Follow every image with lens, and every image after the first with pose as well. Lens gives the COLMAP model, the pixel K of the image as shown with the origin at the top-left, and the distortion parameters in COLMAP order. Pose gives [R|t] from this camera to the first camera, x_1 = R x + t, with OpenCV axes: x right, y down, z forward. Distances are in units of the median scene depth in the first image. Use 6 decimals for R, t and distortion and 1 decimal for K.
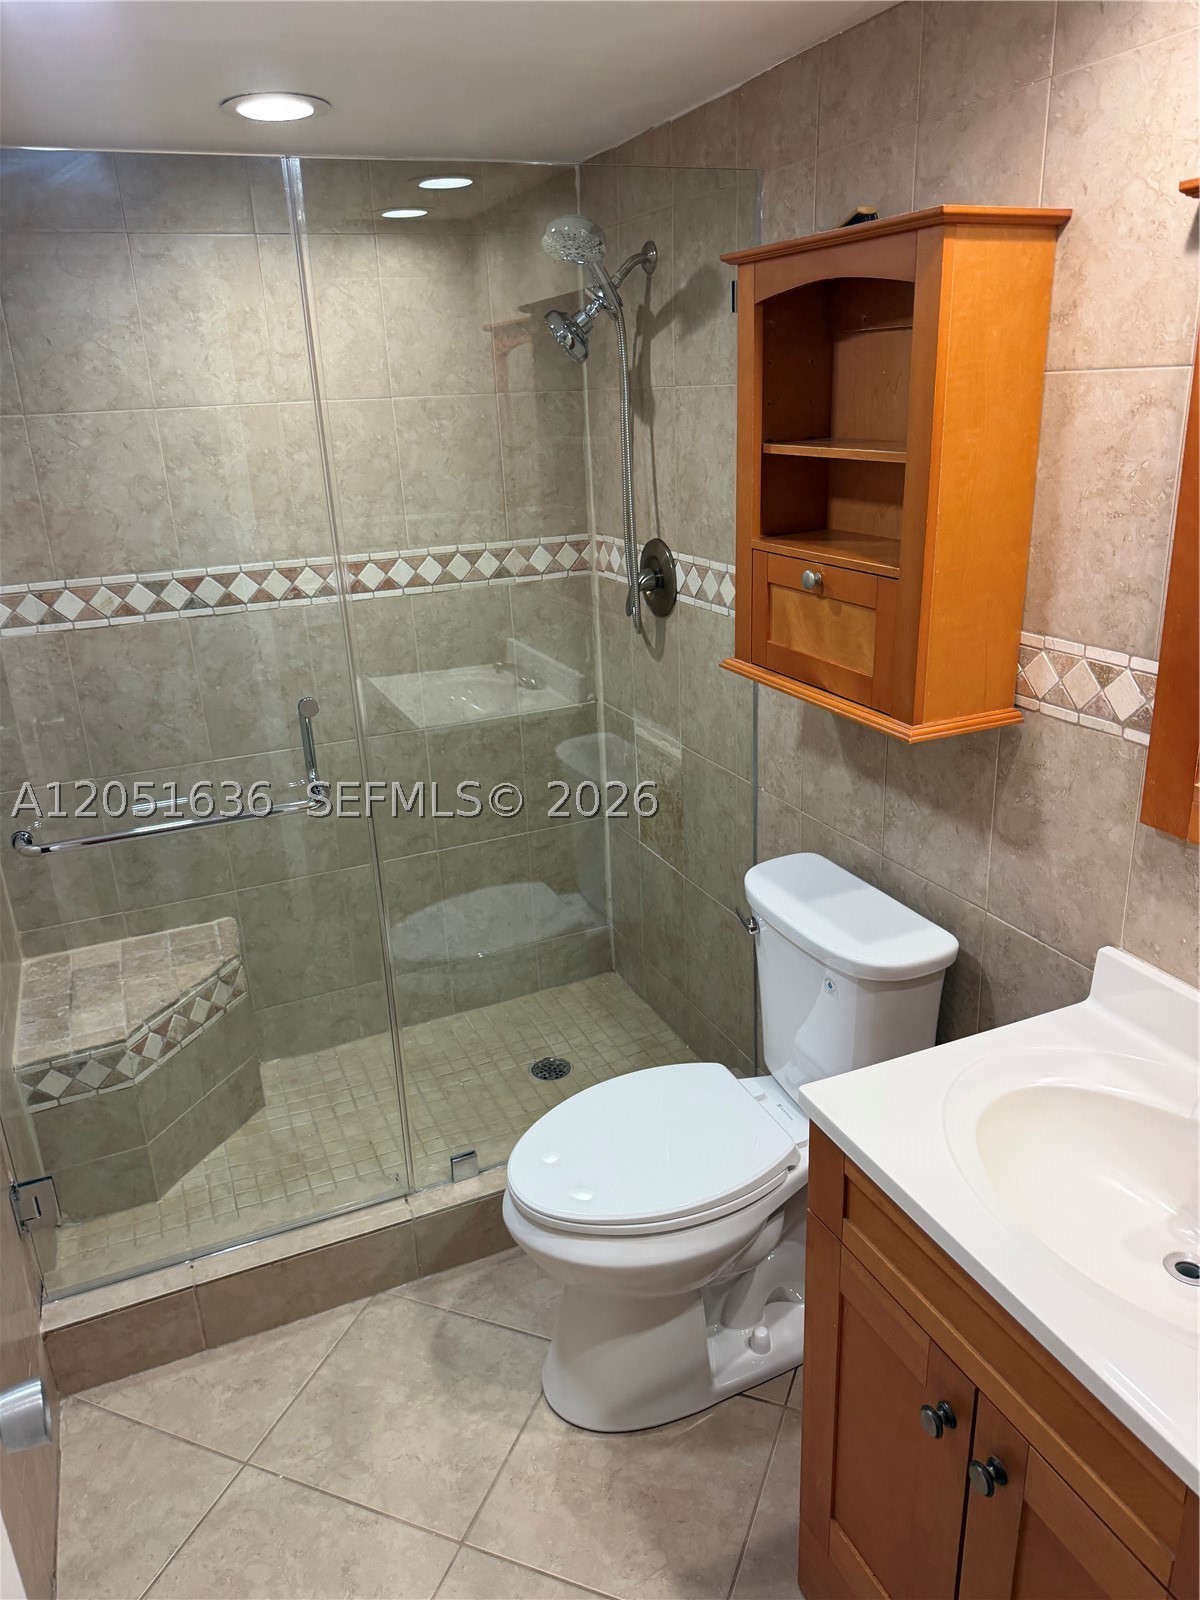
lens RADIAL K [[1144.8, 0, 601.0], [0, 1144.8, 812.6], [0, 0, 1]] dist [0.068361, -0.112614]
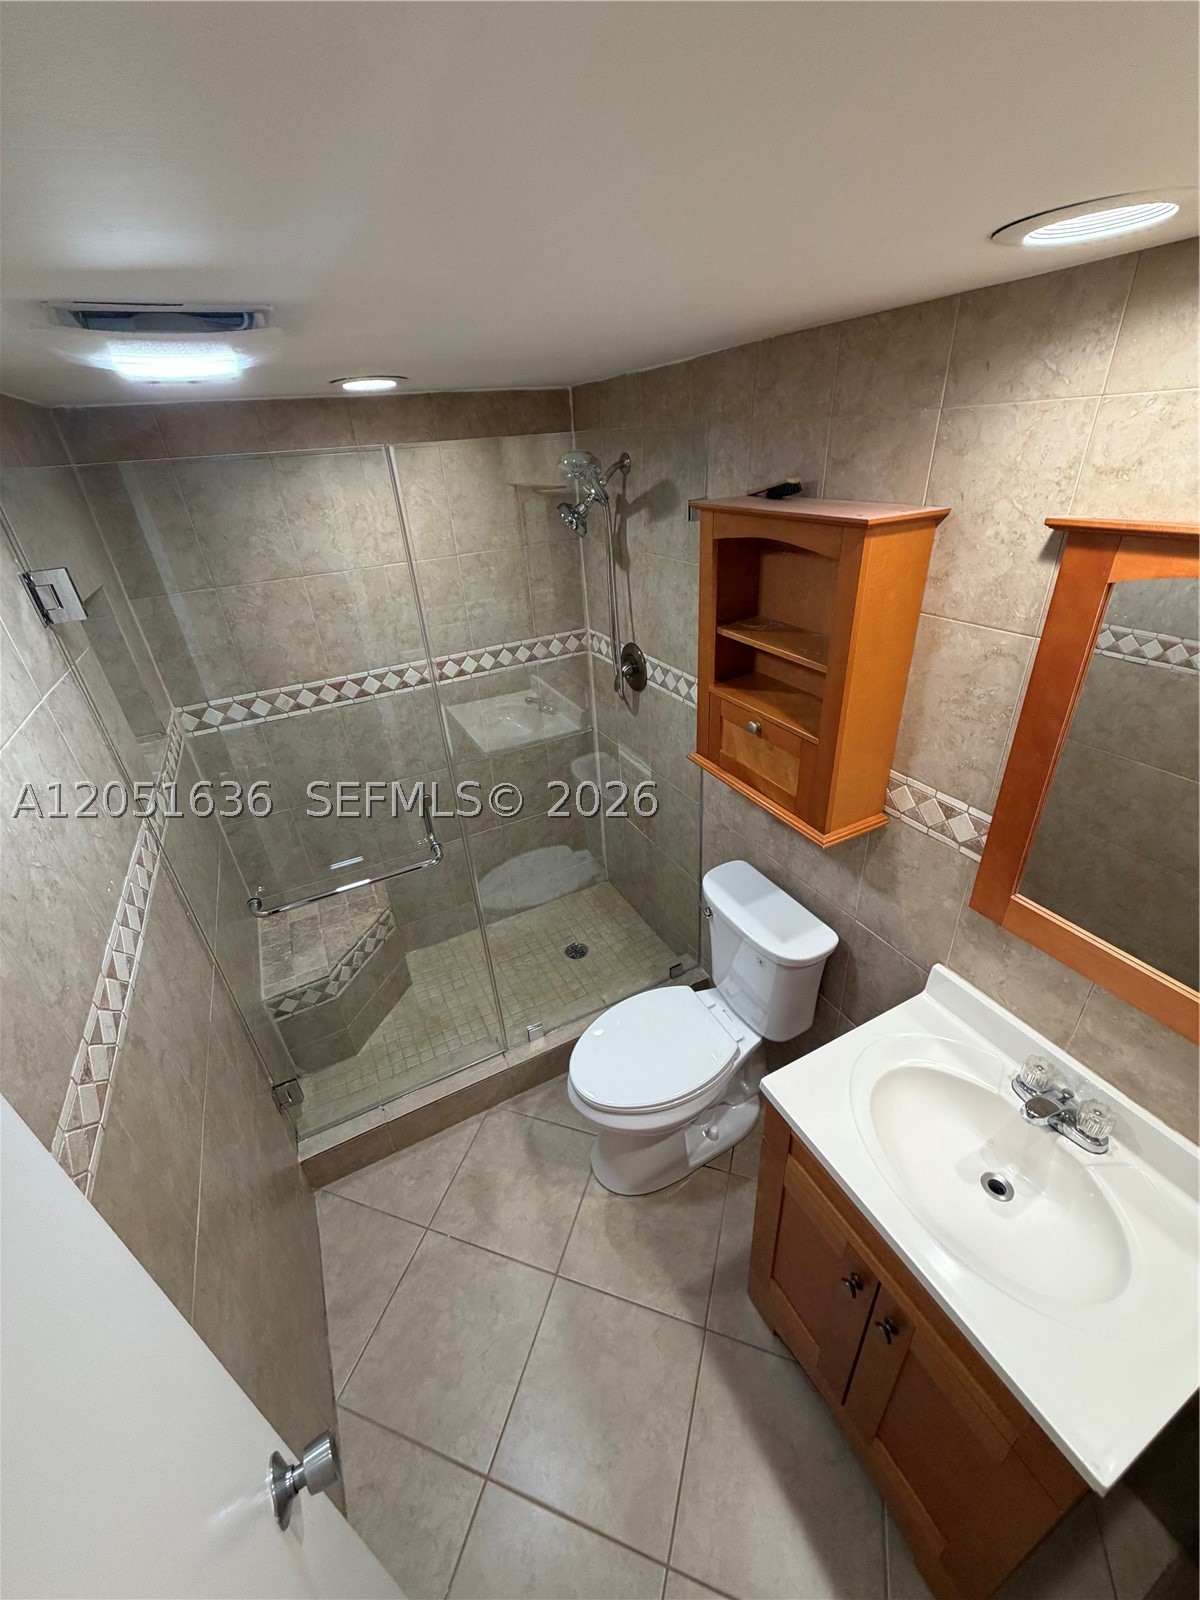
lens RADIAL K [[643.0, 0, 600.0], [0, 643.0, 800.0], [0, 0, 1]] dist [0.000669, 0.000036]
pose [[0.998100, -0.046233, 0.040724, -0.046500], [0.039004, 0.985817, 0.163227, -0.191636], [-0.047693, -0.161329, 0.985748, 0.107233]]
